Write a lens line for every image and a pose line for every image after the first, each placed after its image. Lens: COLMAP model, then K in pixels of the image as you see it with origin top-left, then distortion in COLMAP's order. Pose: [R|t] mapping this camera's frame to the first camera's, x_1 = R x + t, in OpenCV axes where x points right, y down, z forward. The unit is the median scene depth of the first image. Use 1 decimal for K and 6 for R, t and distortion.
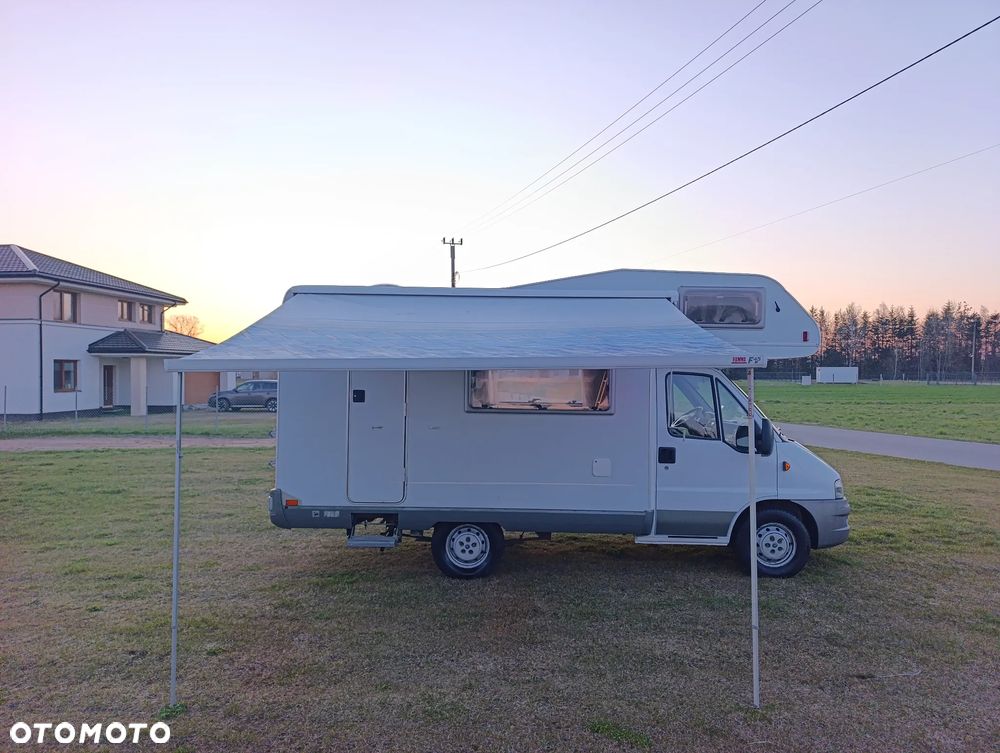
lens RADIAL K [[679.6, 0, 501.4], [0, 679.6, 376.8], [0, 0, 1]] dist [0.049808, -0.049607]
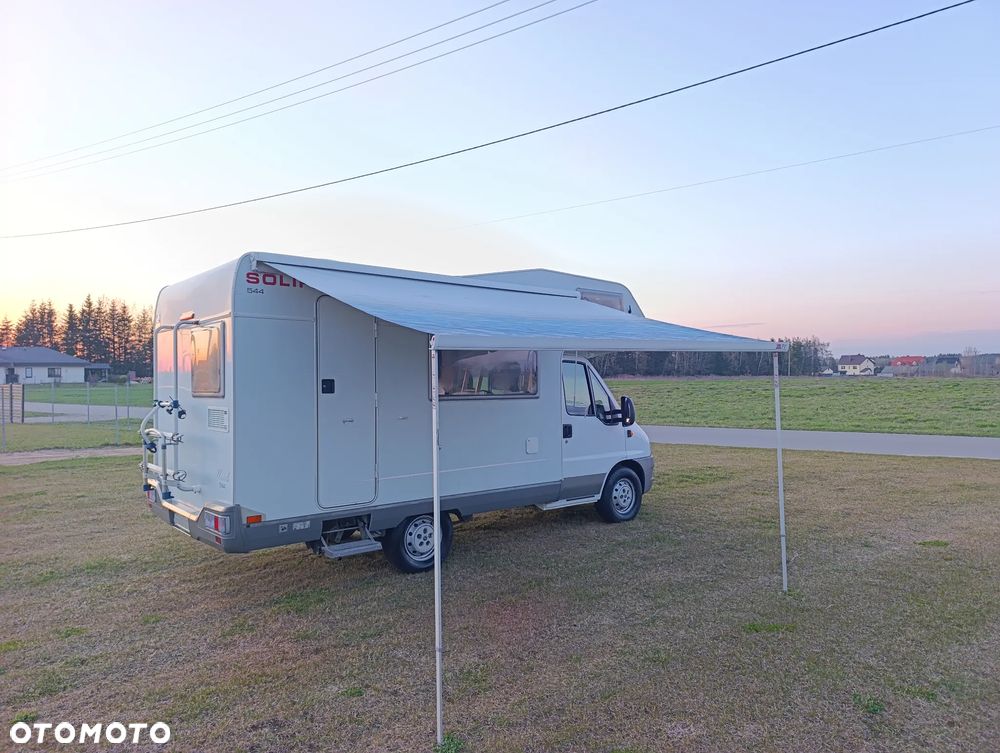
lens RADIAL K [[679.6, 0, 497.9], [0, 679.6, 381.6], [0, 0, 1]] dist [0.049808, -0.049607]
pose [[0.756842, -0.017308, 0.653369, -0.605474], [0.013493, 0.999850, 0.010856, 0.015367], [-0.653459, 0.000600, 0.756962, 0.191725]]
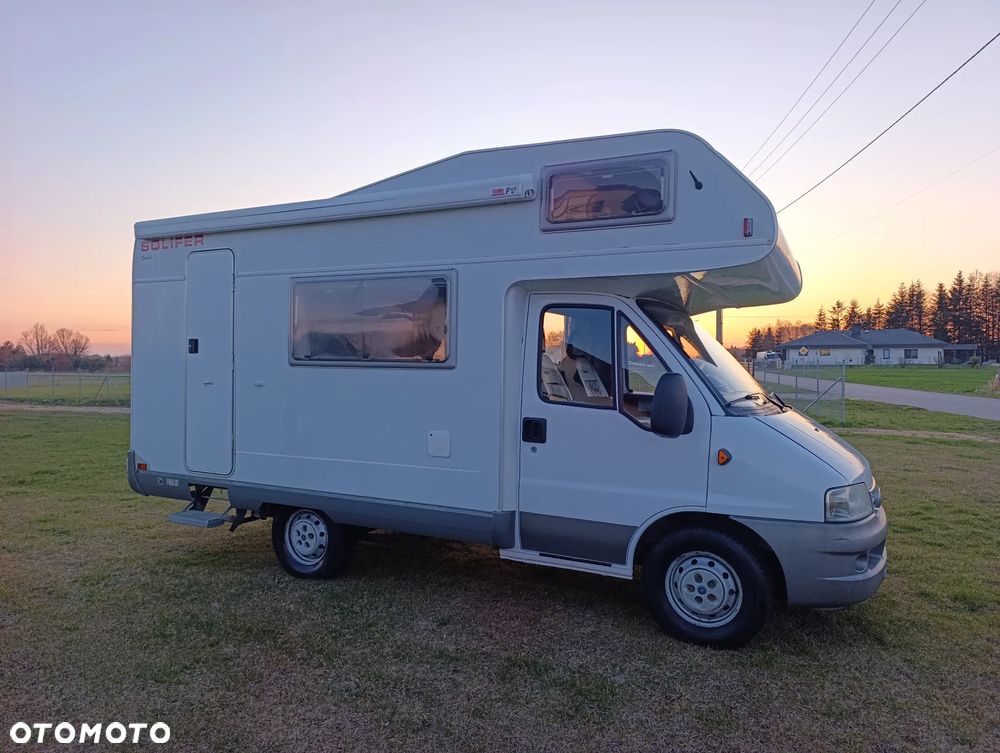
lens RADIAL K [[679.6, 0, 499.3], [0, 679.6, 377.3], [0, 0, 1]] dist [0.049808, -0.049607]
pose [[0.897662, 0.005135, -0.440655, 0.497778], [0.003623, 0.999812, 0.019032, 0.051099], [0.440670, -0.018681, 0.897475, 0.396505]]
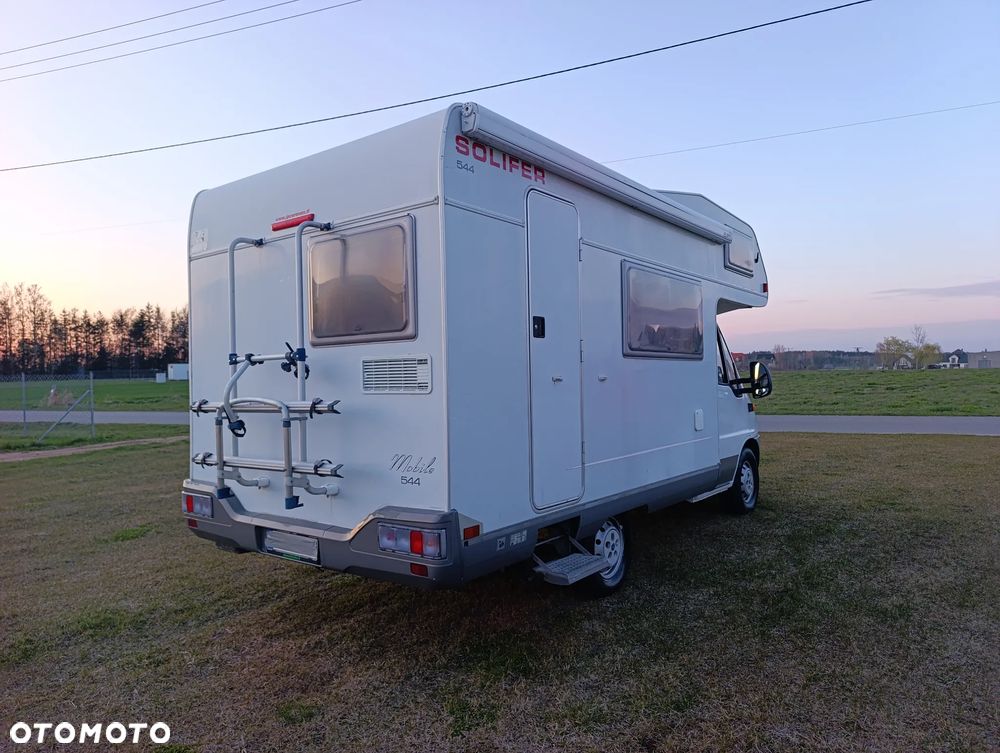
lens RADIAL K [[679.6, 0, 500.8], [0, 679.6, 379.1], [0, 0, 1]] dist [0.049808, -0.049607]
pose [[0.596070, -0.023376, 0.802592, -0.684423], [0.021195, 0.999686, 0.013375, 0.063138], [-0.802652, 0.009038, 0.596378, 0.668842]]
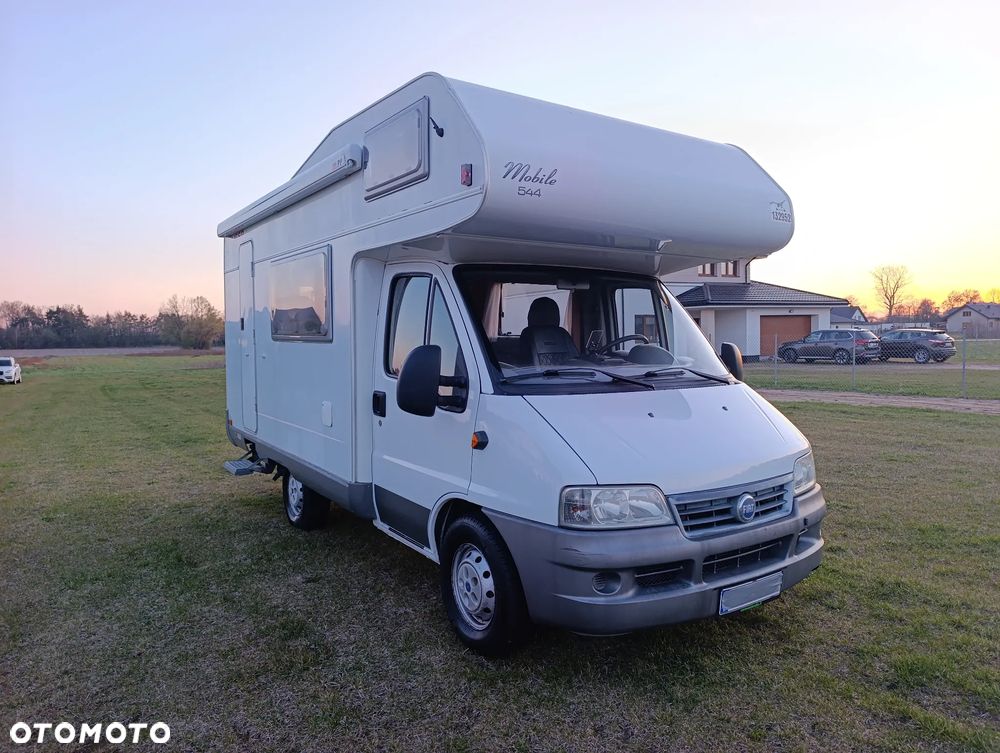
lens RADIAL K [[679.6, 0, 504.6], [0, 679.6, 373.6], [0, 0, 1]] dist [0.049808, -0.049607]
pose [[0.570329, 0.033064, -0.820751, 0.837060], [0.016696, 0.998516, 0.051827, 0.054548], [0.821247, -0.043262, 0.568930, 0.725949]]
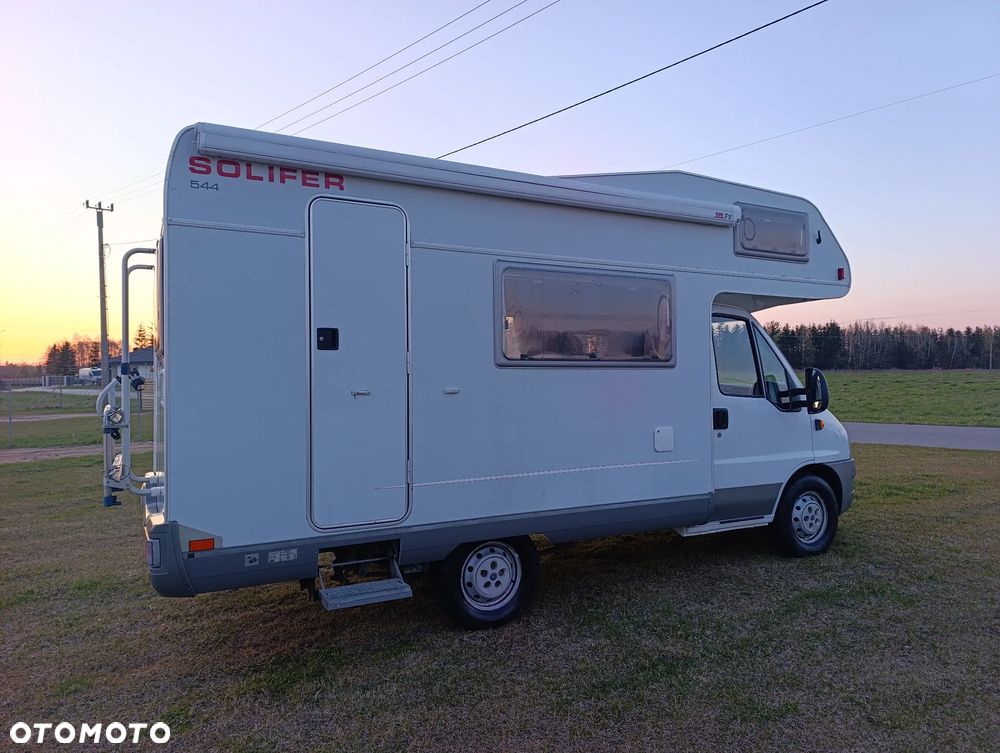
lens RADIAL K [[679.6, 0, 502.0], [0, 679.6, 377.8], [0, 0, 1]] dist [0.049808, -0.049607]
pose [[0.877361, -0.019740, 0.479425, -0.347396], [0.018776, 0.999801, 0.006804, 0.057828], [-0.479464, 0.003032, 0.877556, 0.430882]]
